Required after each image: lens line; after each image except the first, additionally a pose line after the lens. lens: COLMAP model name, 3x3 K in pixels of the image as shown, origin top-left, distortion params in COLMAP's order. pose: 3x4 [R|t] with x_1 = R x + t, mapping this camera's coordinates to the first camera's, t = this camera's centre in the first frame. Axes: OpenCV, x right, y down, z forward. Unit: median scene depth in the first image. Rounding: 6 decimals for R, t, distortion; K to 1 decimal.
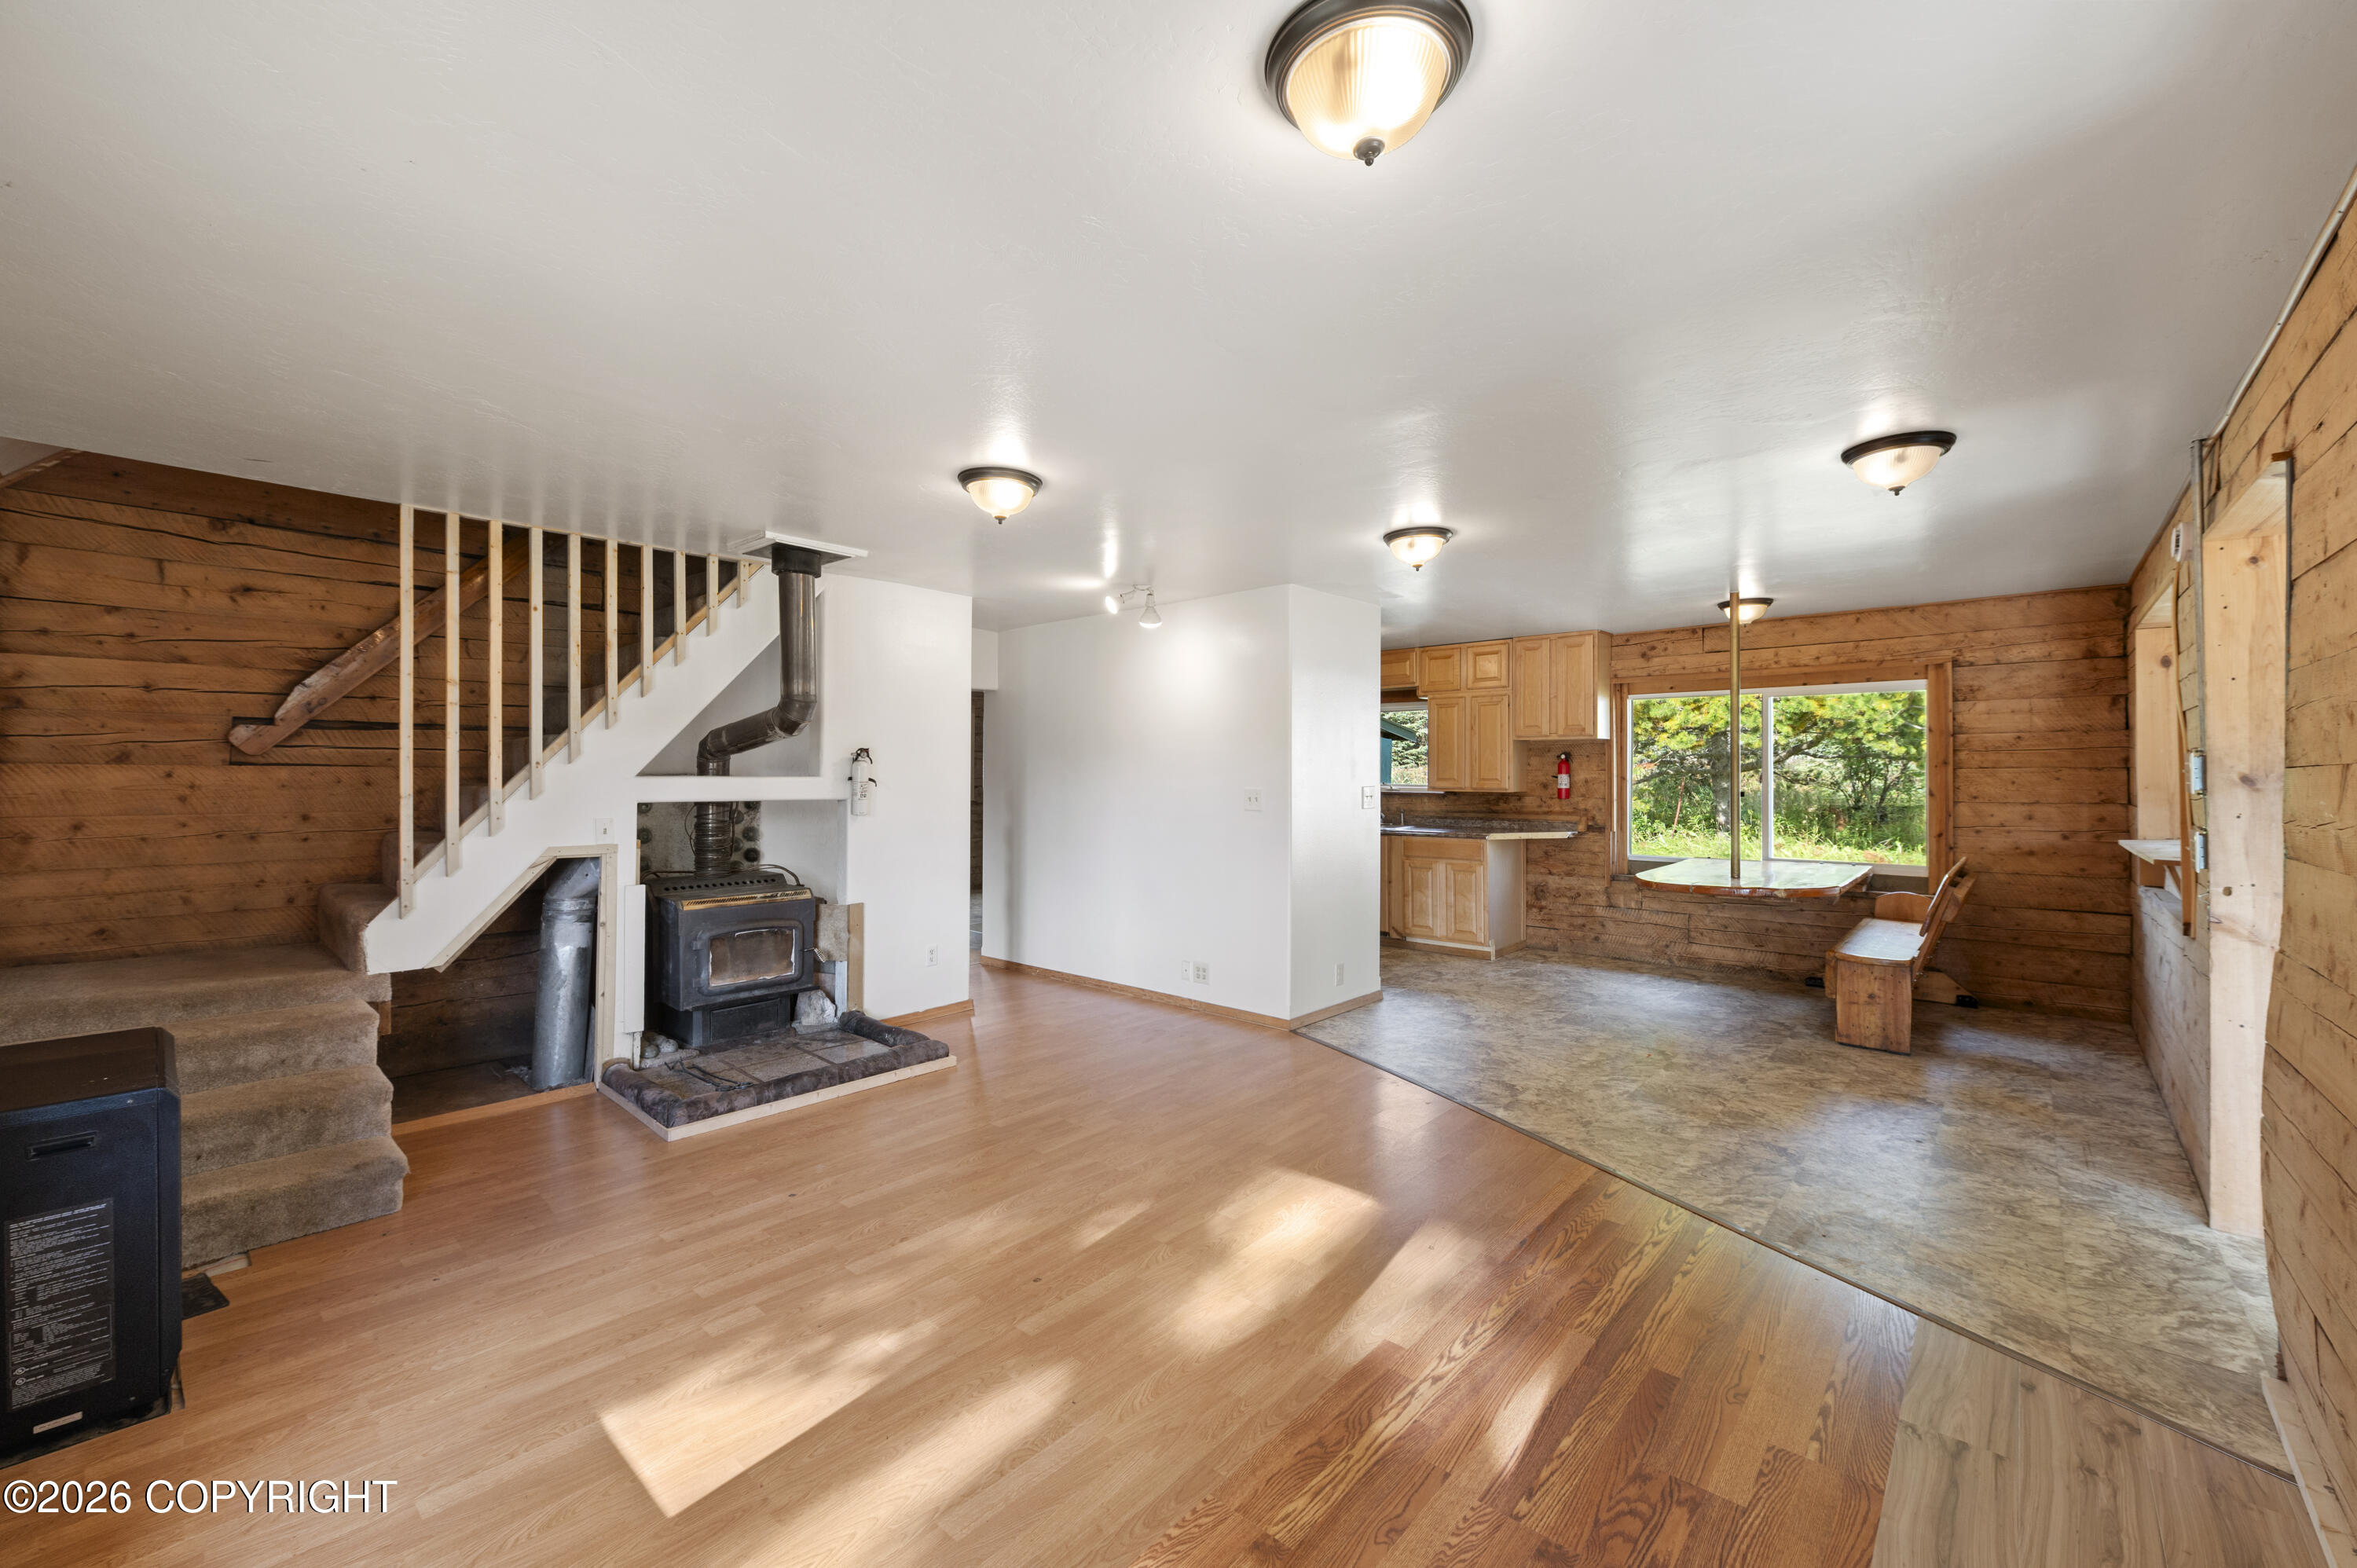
lens RADIAL K [[941.4, 0, 1177.7], [0, 941.4, 768.8], [0, 0, 1]] dist [-0.006708, -0.000710]
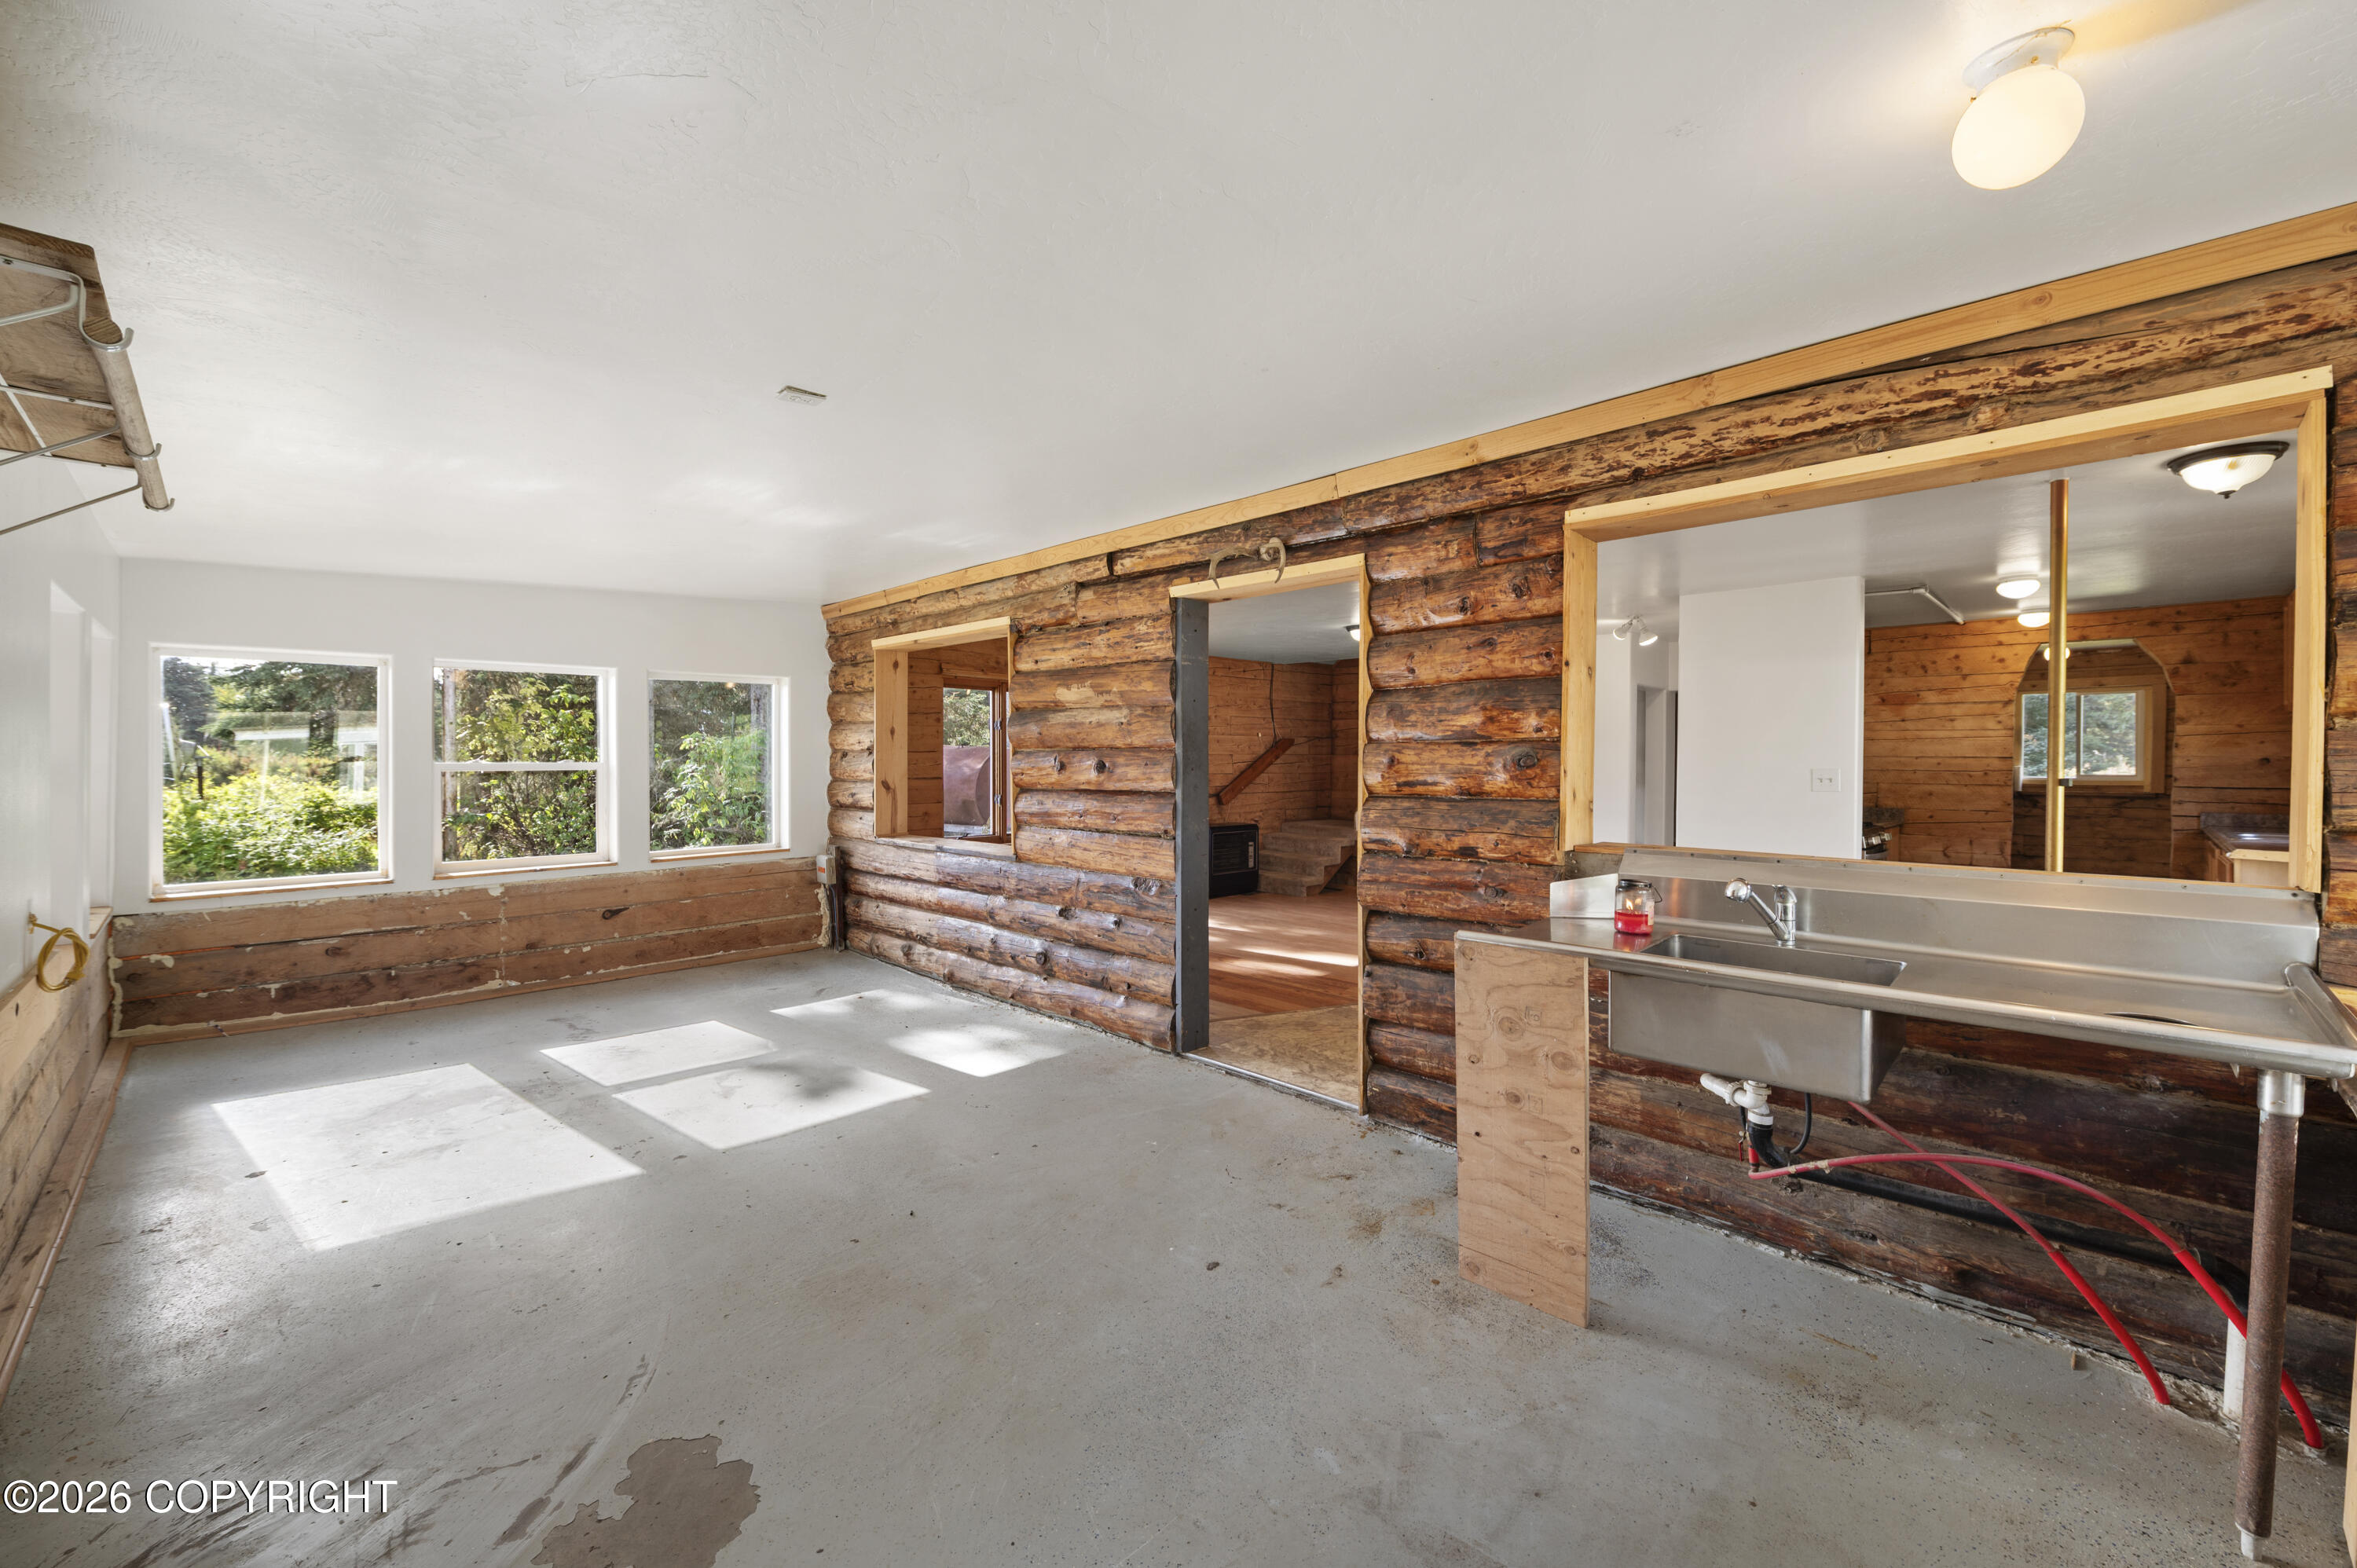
lens RADIAL K [[941.4, 0, 1175.5], [0, 941.4, 769.1], [0, 0, 1]] dist [-0.006708, -0.000710]
pose [[-0.049710, 0.007657, -0.998734, 2.201998], [0.003475, 0.999966, 0.007493, 0.017766], [0.998758, -0.003098, -0.049735, 0.688603]]
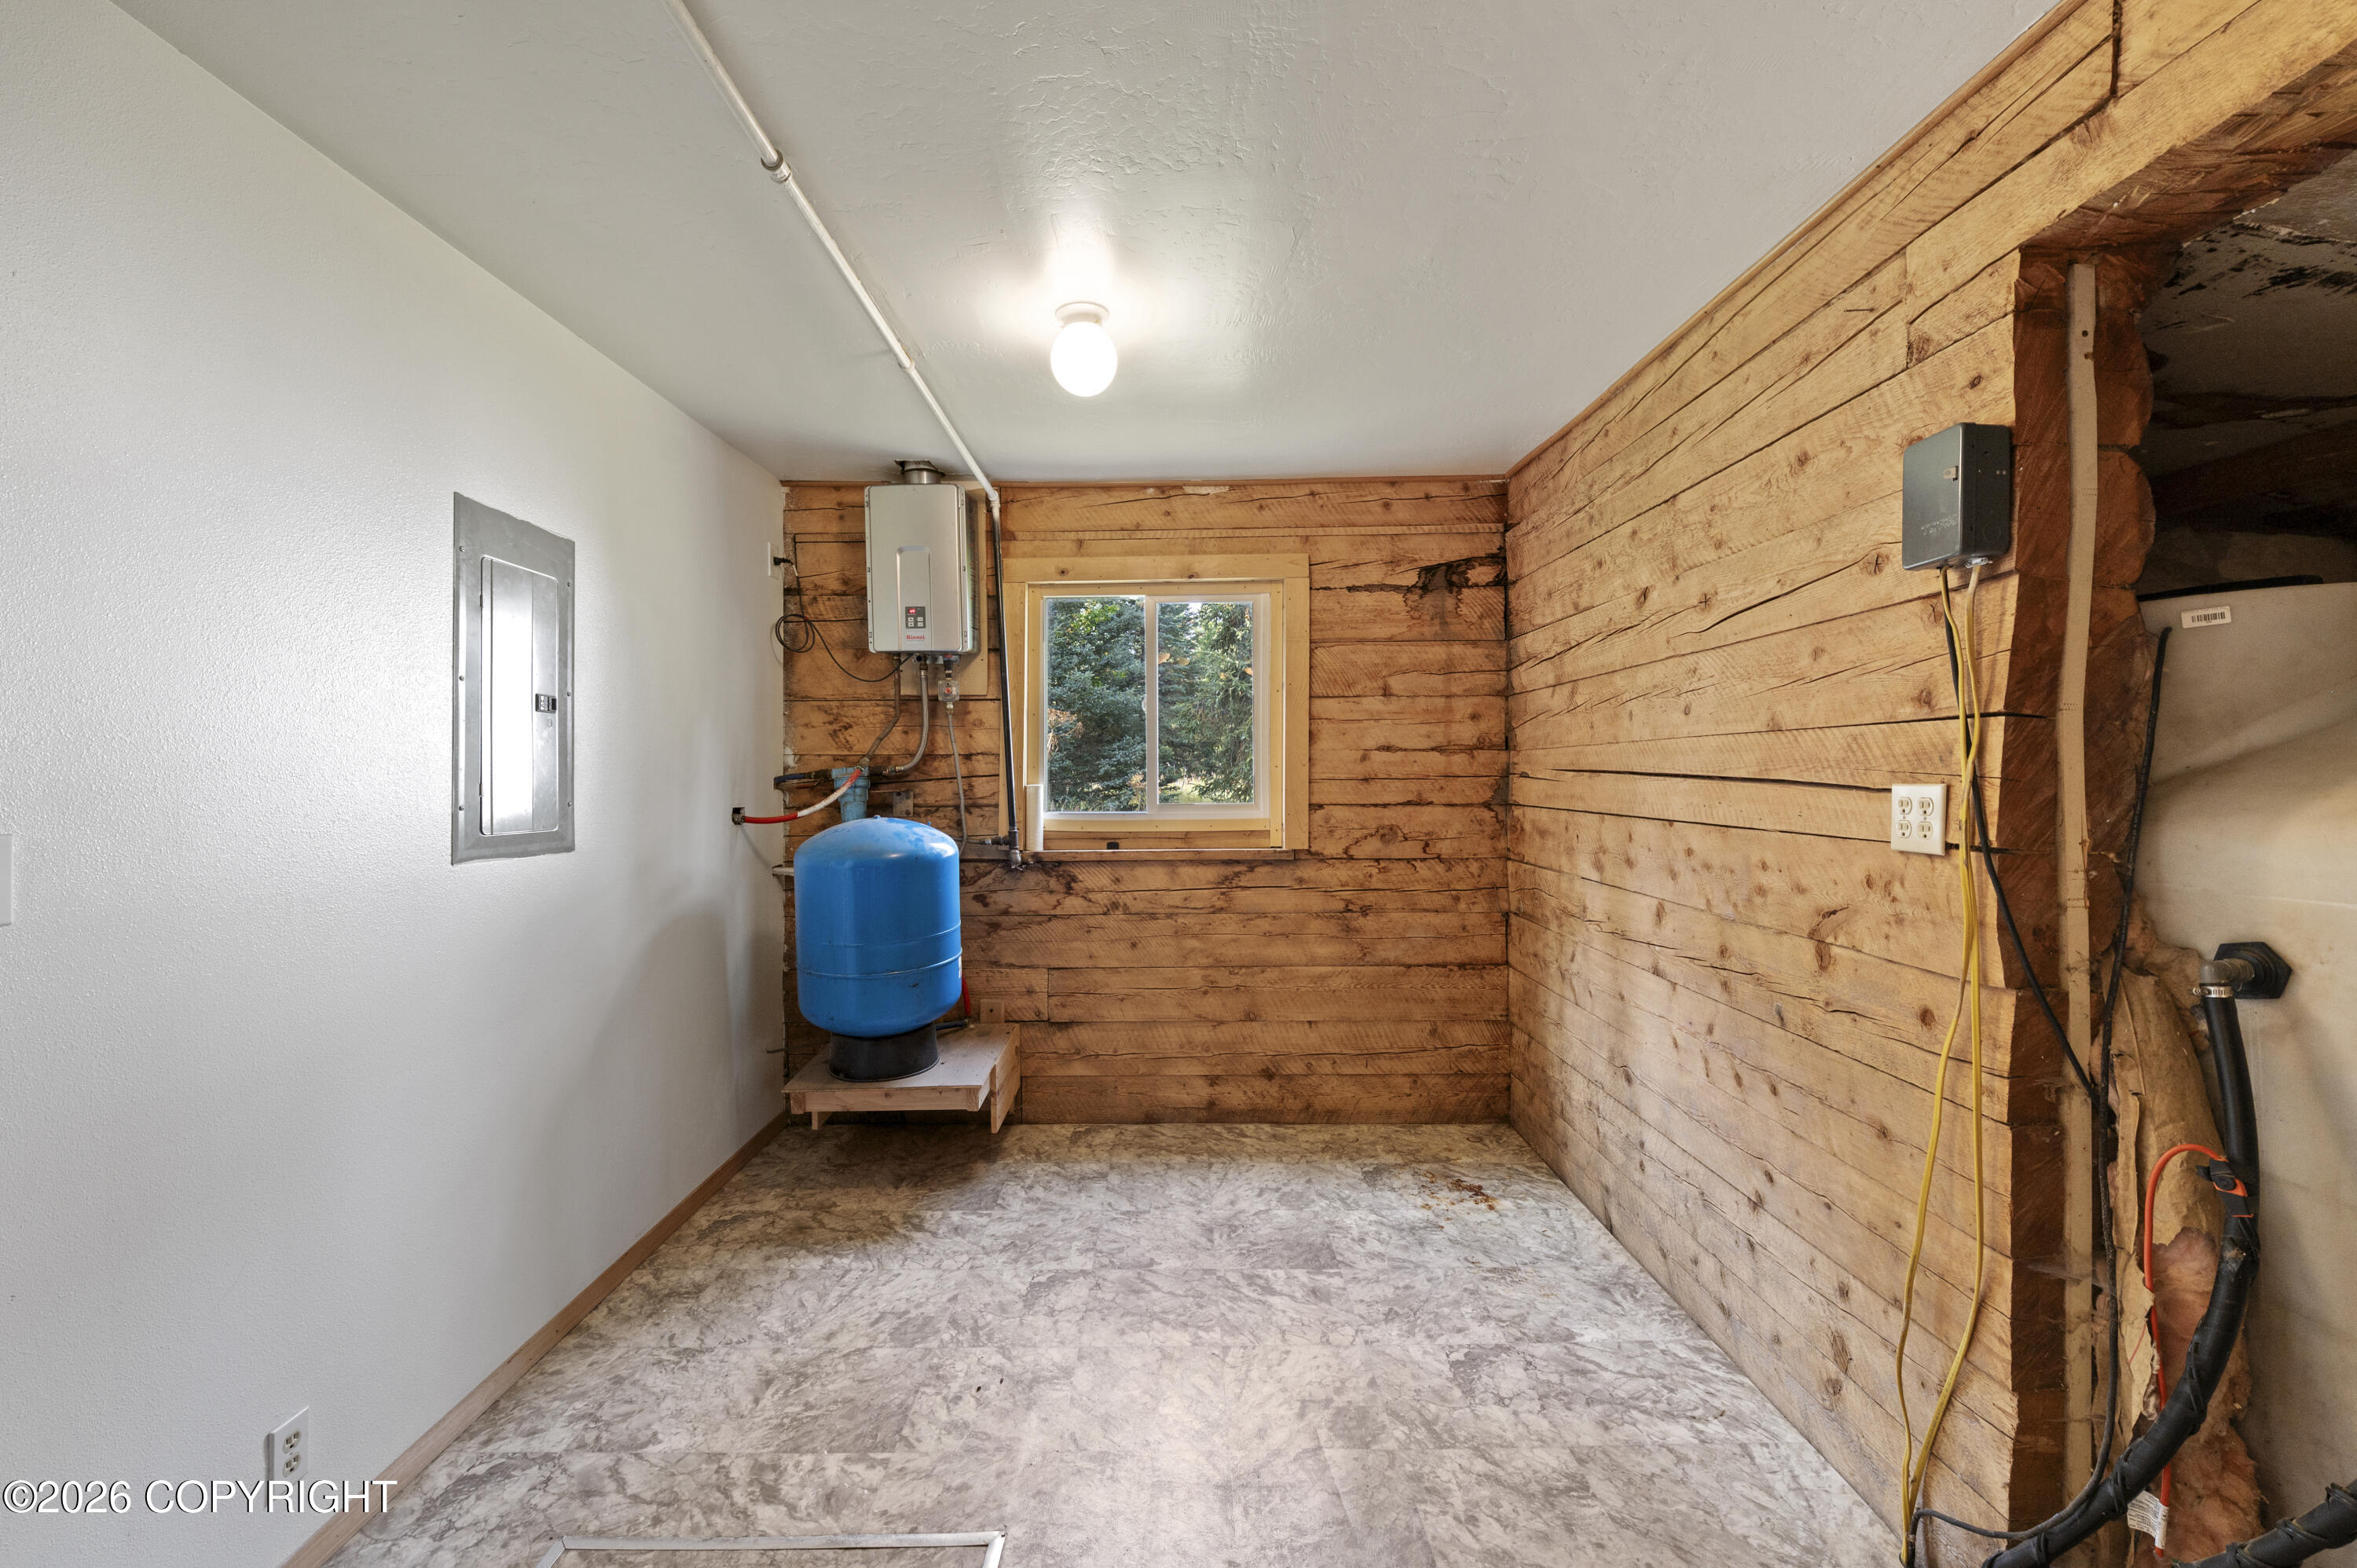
lens RADIAL K [[941.4, 0, 1161.8], [0, 941.4, 774.7], [0, 0, 1]] dist [-0.006708, -0.000710]
pose [[0.662065, -0.003990, -0.749436, -0.065839], [0.008949, 0.999957, 0.002582, 0.026848], [0.749393, -0.008416, 0.662072, 2.677634]]
